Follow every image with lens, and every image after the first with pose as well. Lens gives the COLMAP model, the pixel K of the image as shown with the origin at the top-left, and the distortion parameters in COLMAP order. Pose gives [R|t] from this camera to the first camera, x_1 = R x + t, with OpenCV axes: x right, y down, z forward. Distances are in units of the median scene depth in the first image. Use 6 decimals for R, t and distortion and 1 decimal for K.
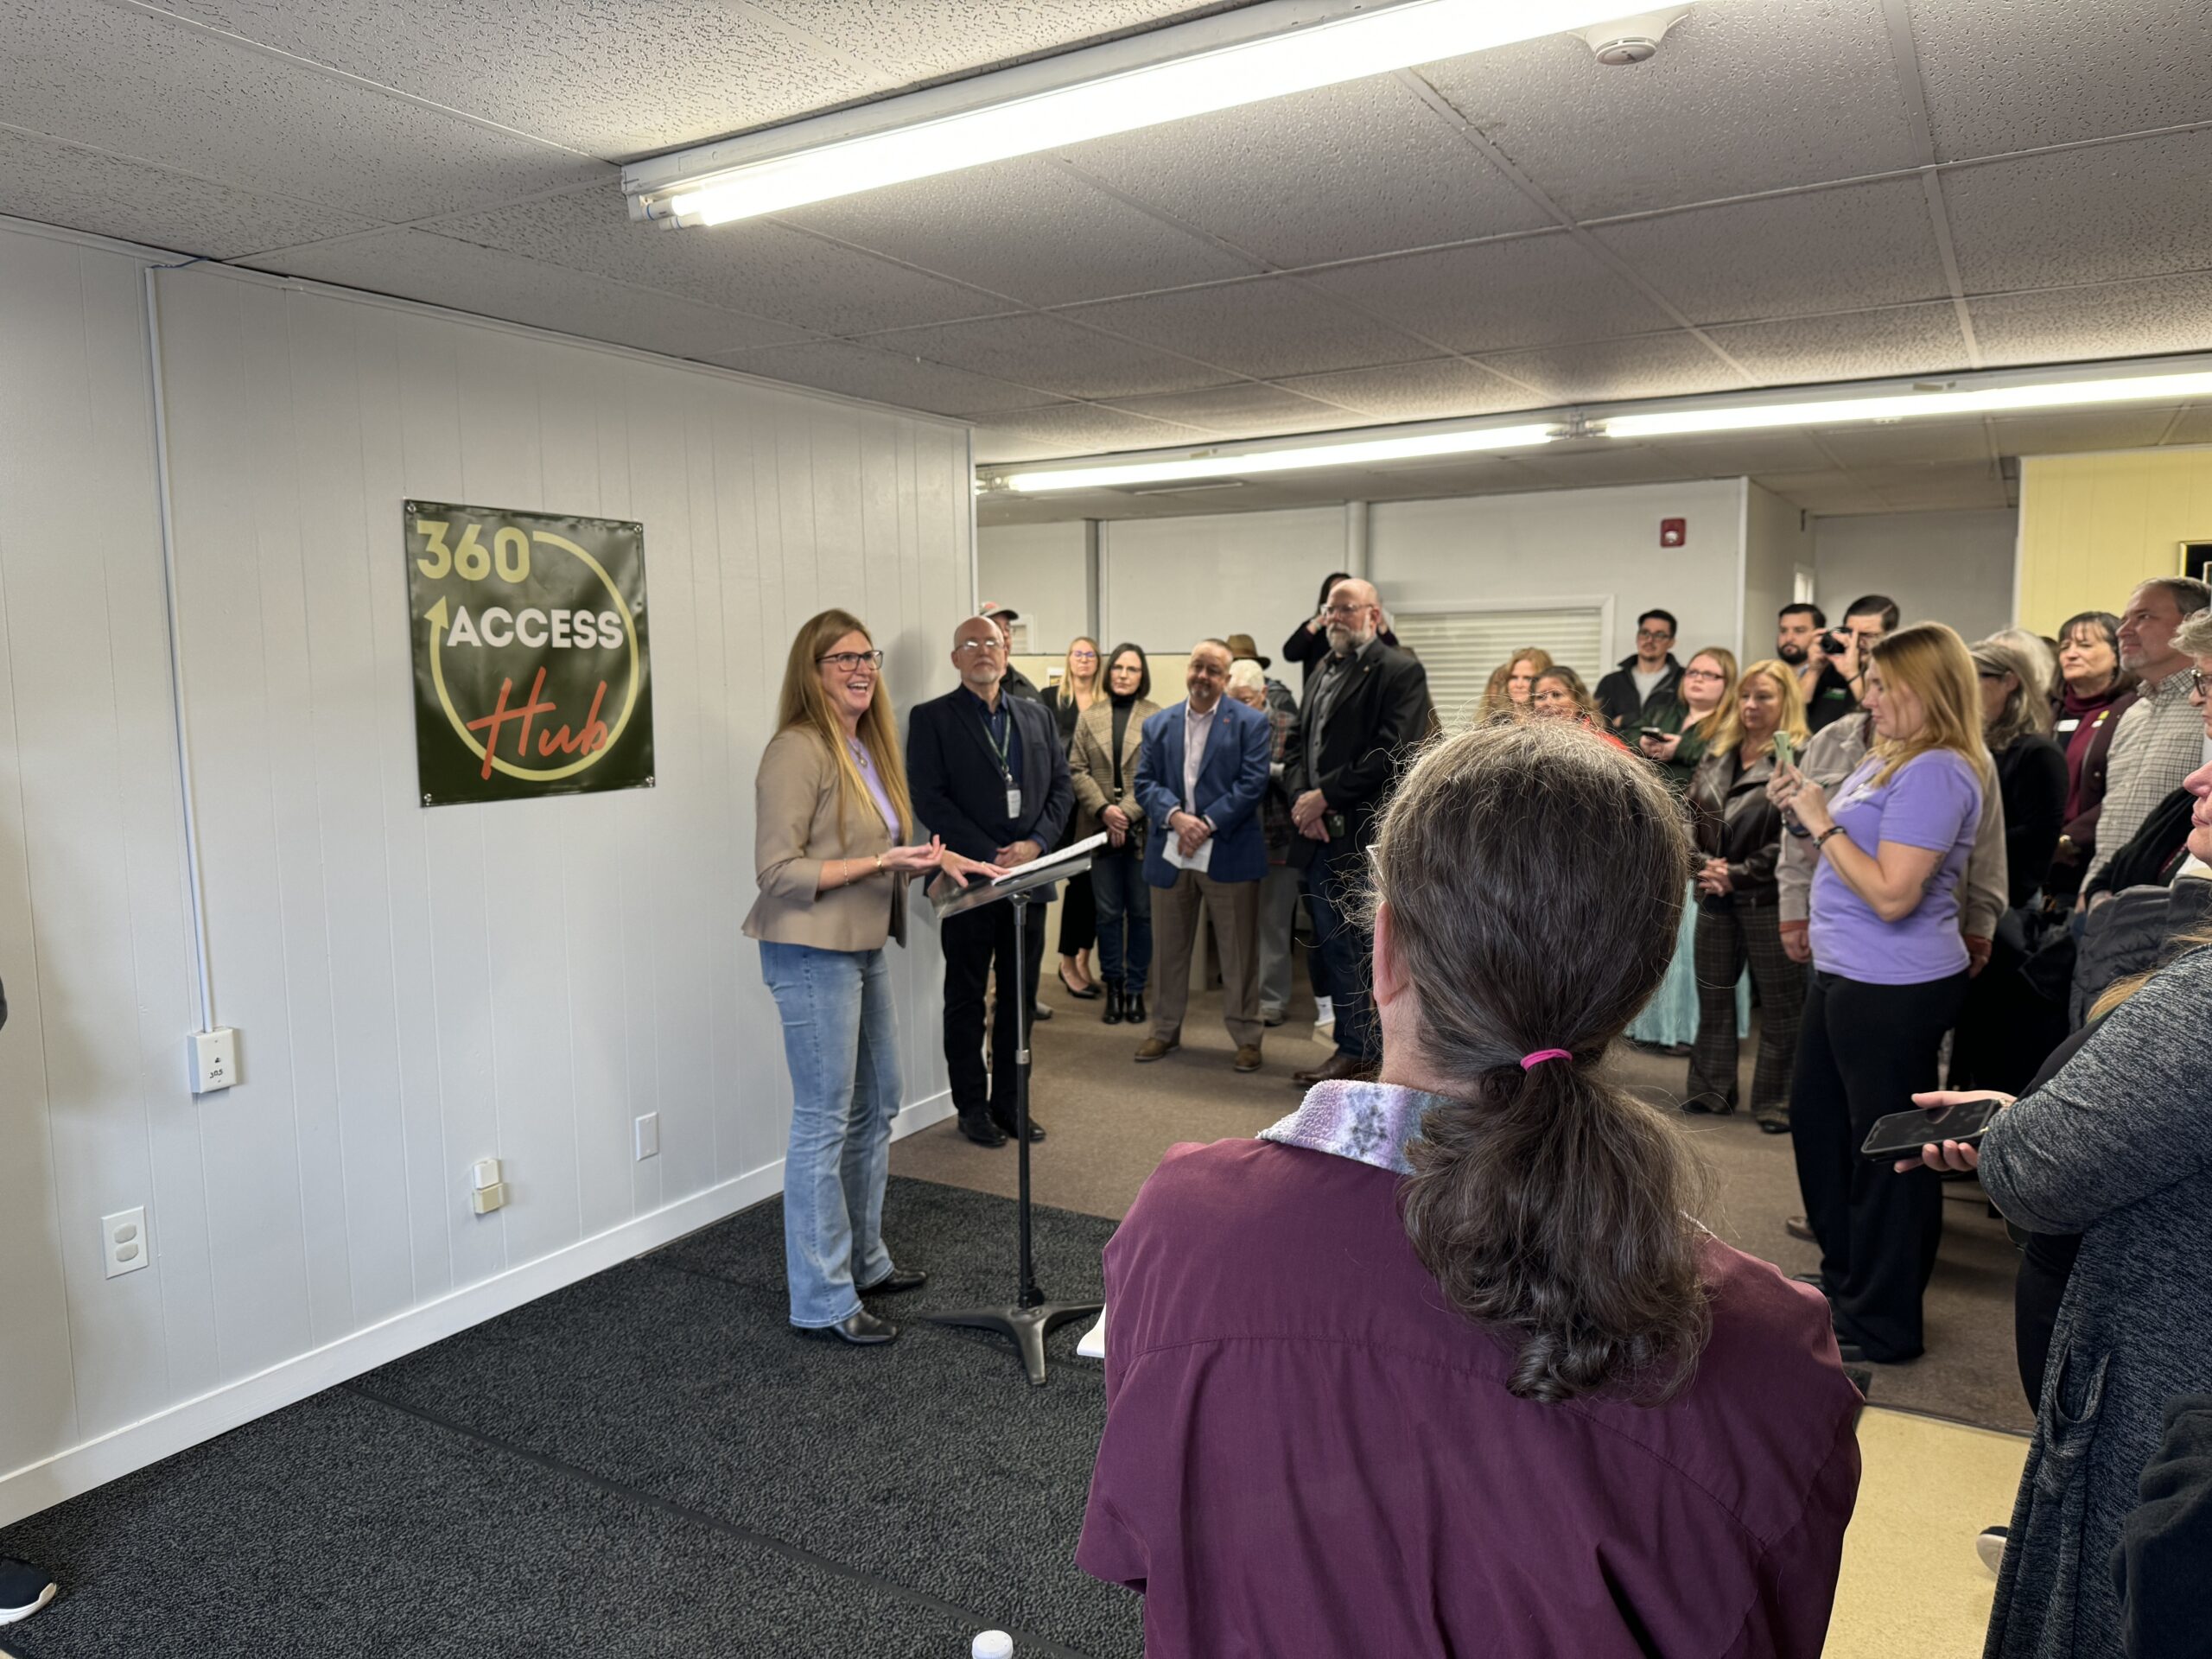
lens RADIAL K [[1586.3, 0, 1124.1], [0, 1586.3, 826.6], [0, 0, 1]] dist [0.067502, -0.137896]
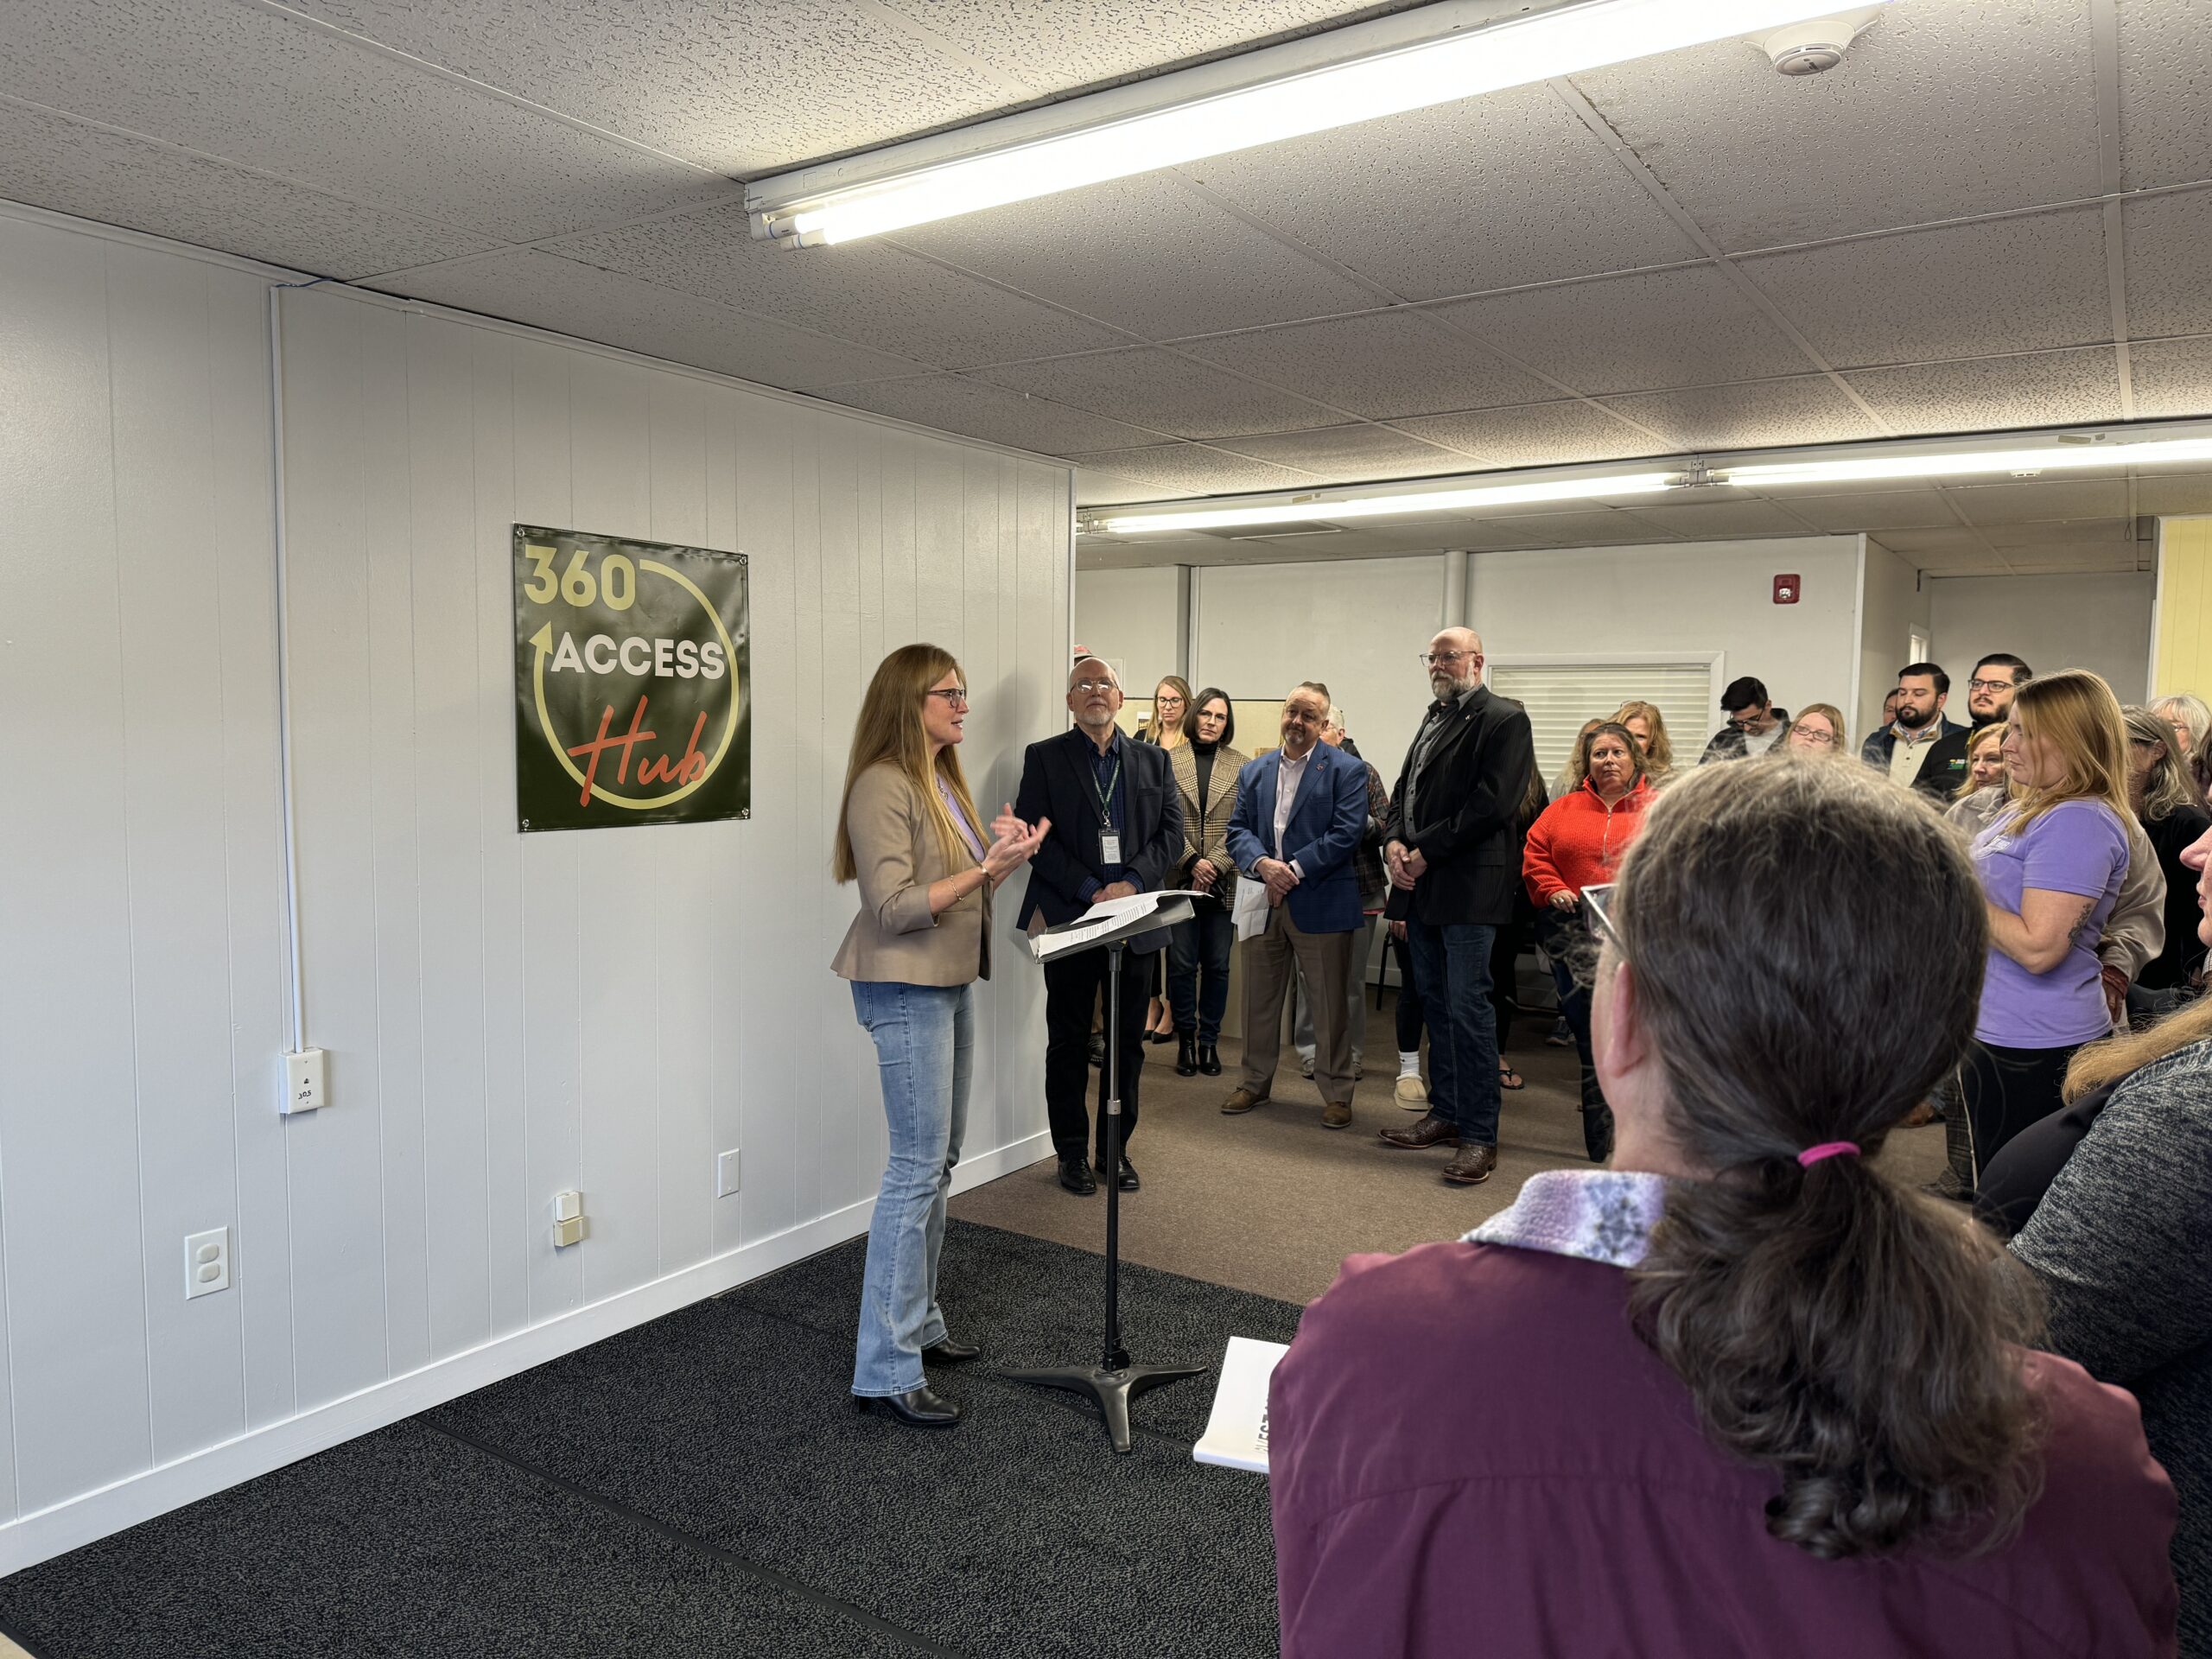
lens RADIAL K [[1575.6, 0, 1113.5], [0, 1575.6, 830.7], [0, 0, 1]] dist [0.108884, -0.206705]
pose [[0.998114, 0.027771, -0.054739, -0.016380], [-0.029246, 0.999225, -0.026328, 0.001913], [0.053965, 0.027879, 0.998154, 0.030808]]
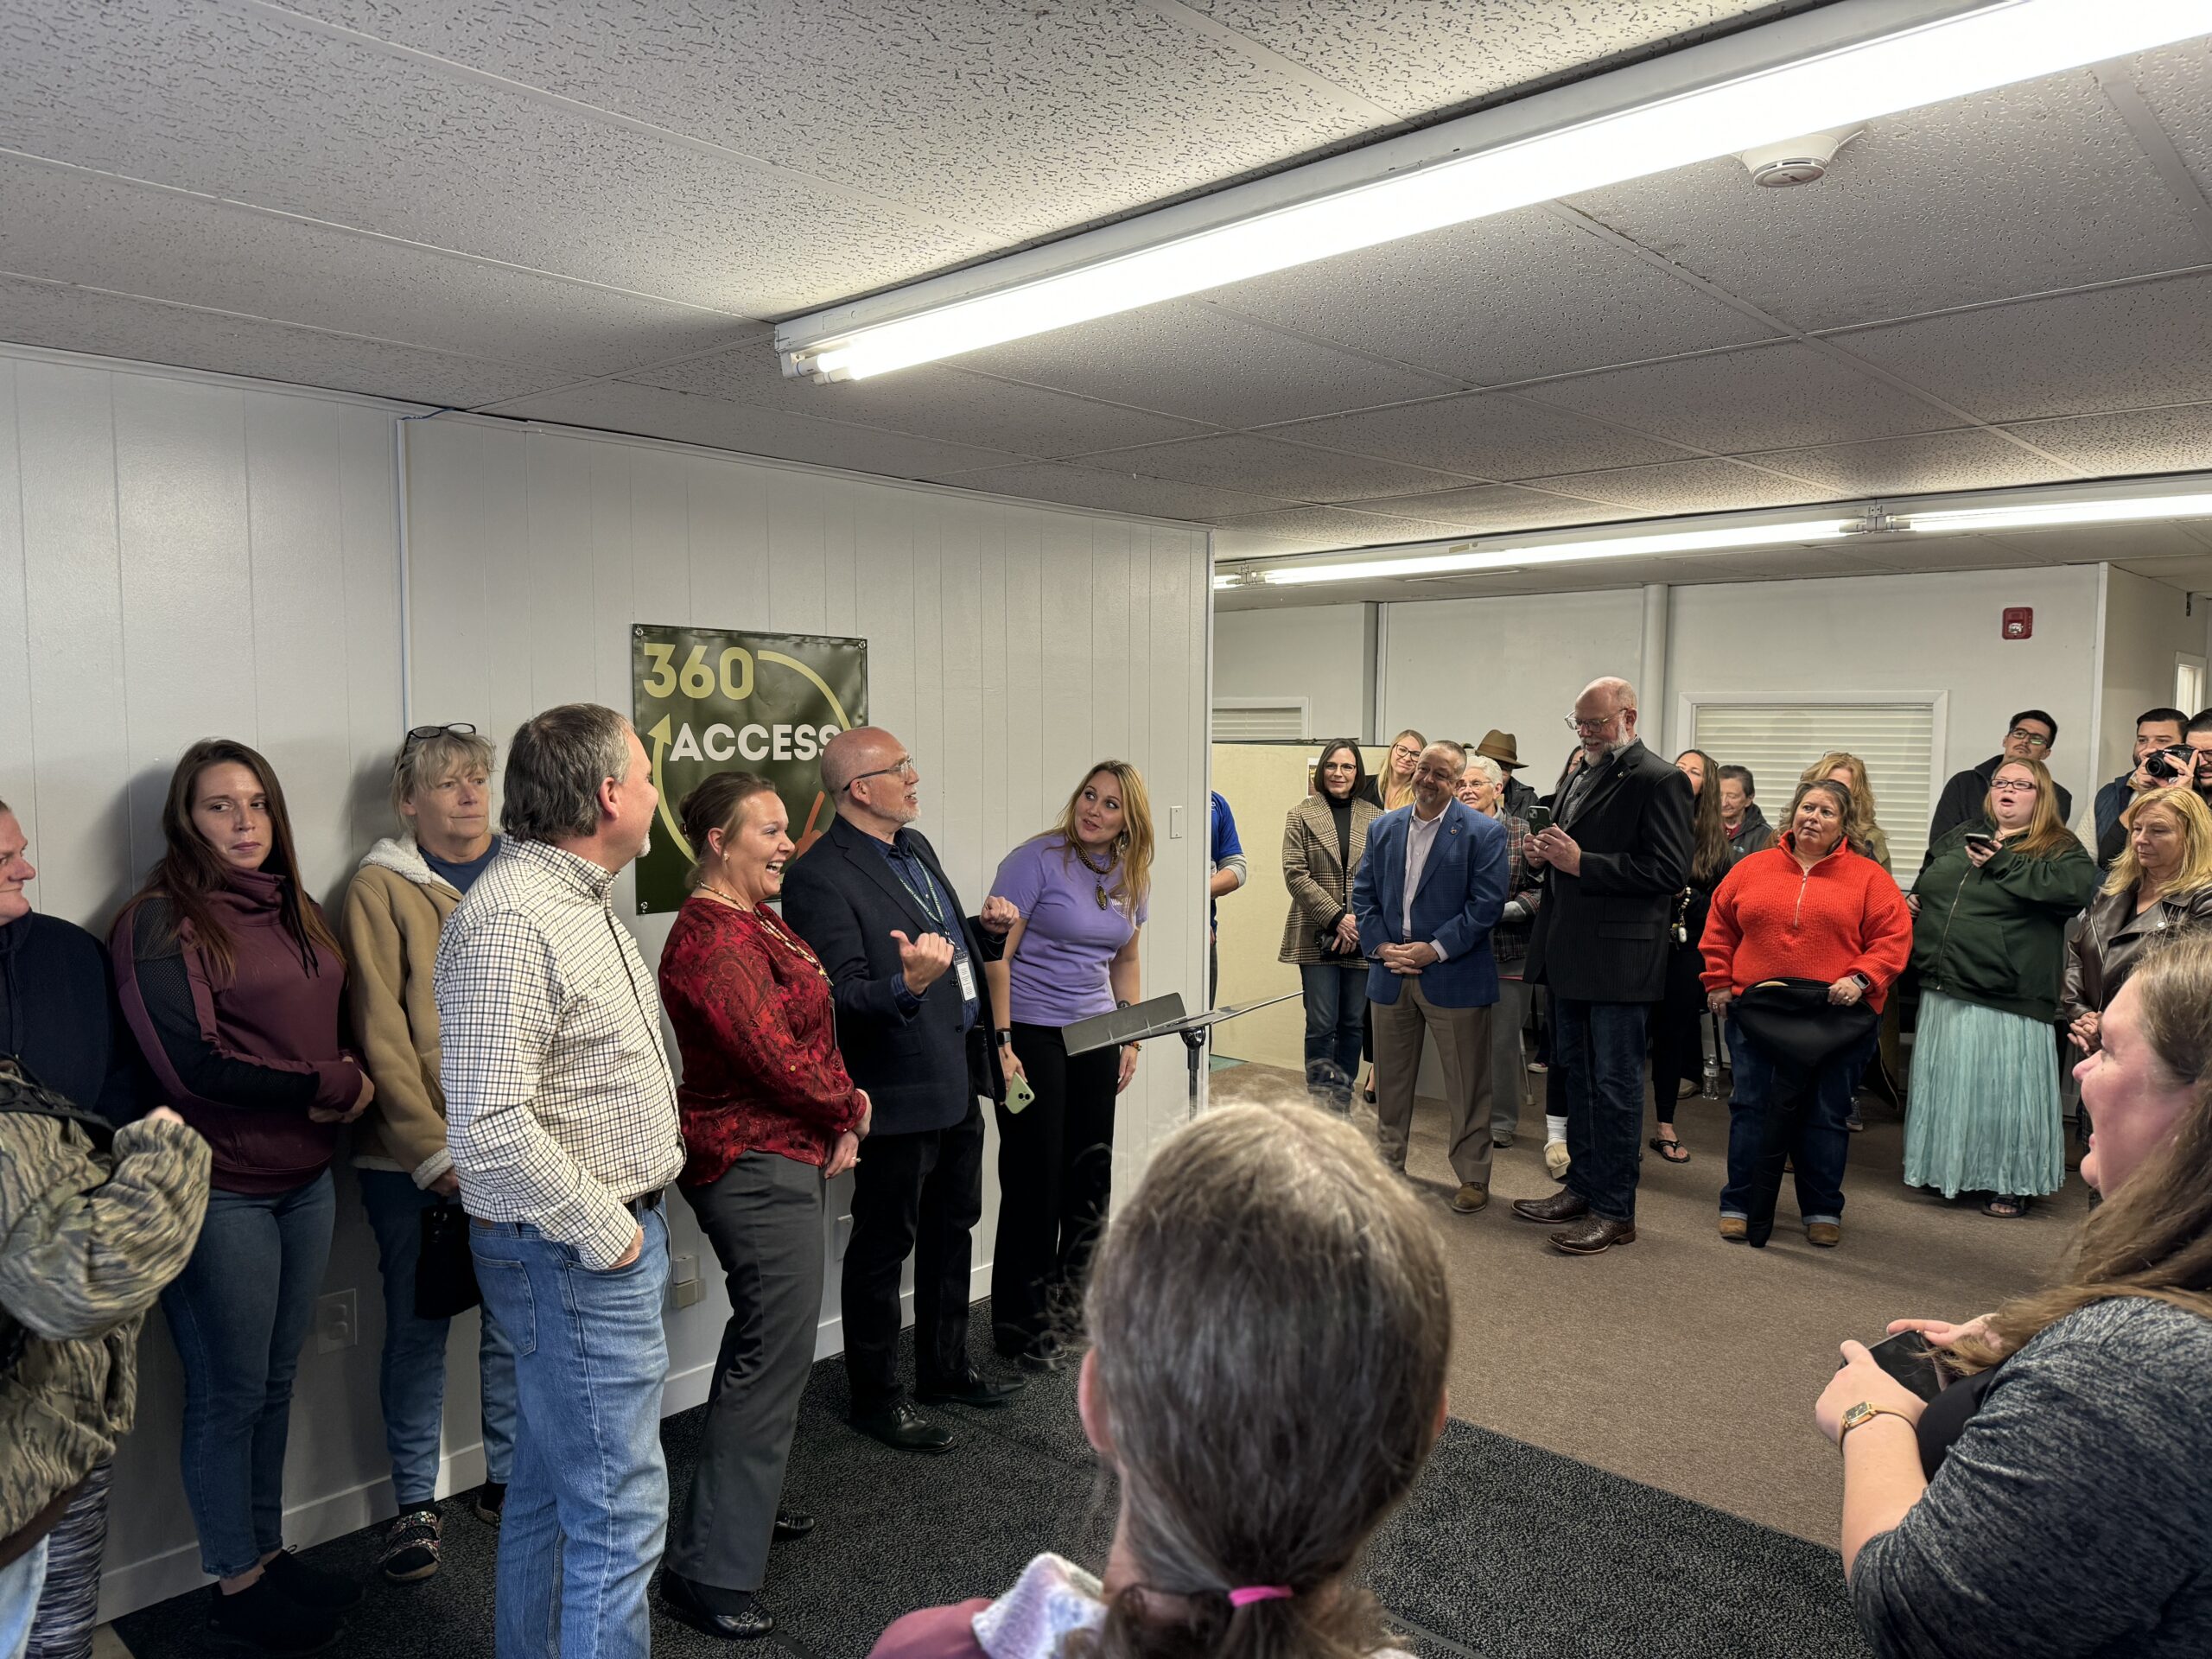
lens RADIAL K [[1575.6, 0, 1113.5], [0, 1575.6, 830.7], [0, 0, 1]] dist [0.108884, -0.206705]
pose [[0.977220, 0.029105, -0.210224, 0.080531], [-0.035834, 0.998958, -0.028268, -0.048306], [0.209183, 0.035157, 0.977244, 0.045374]]
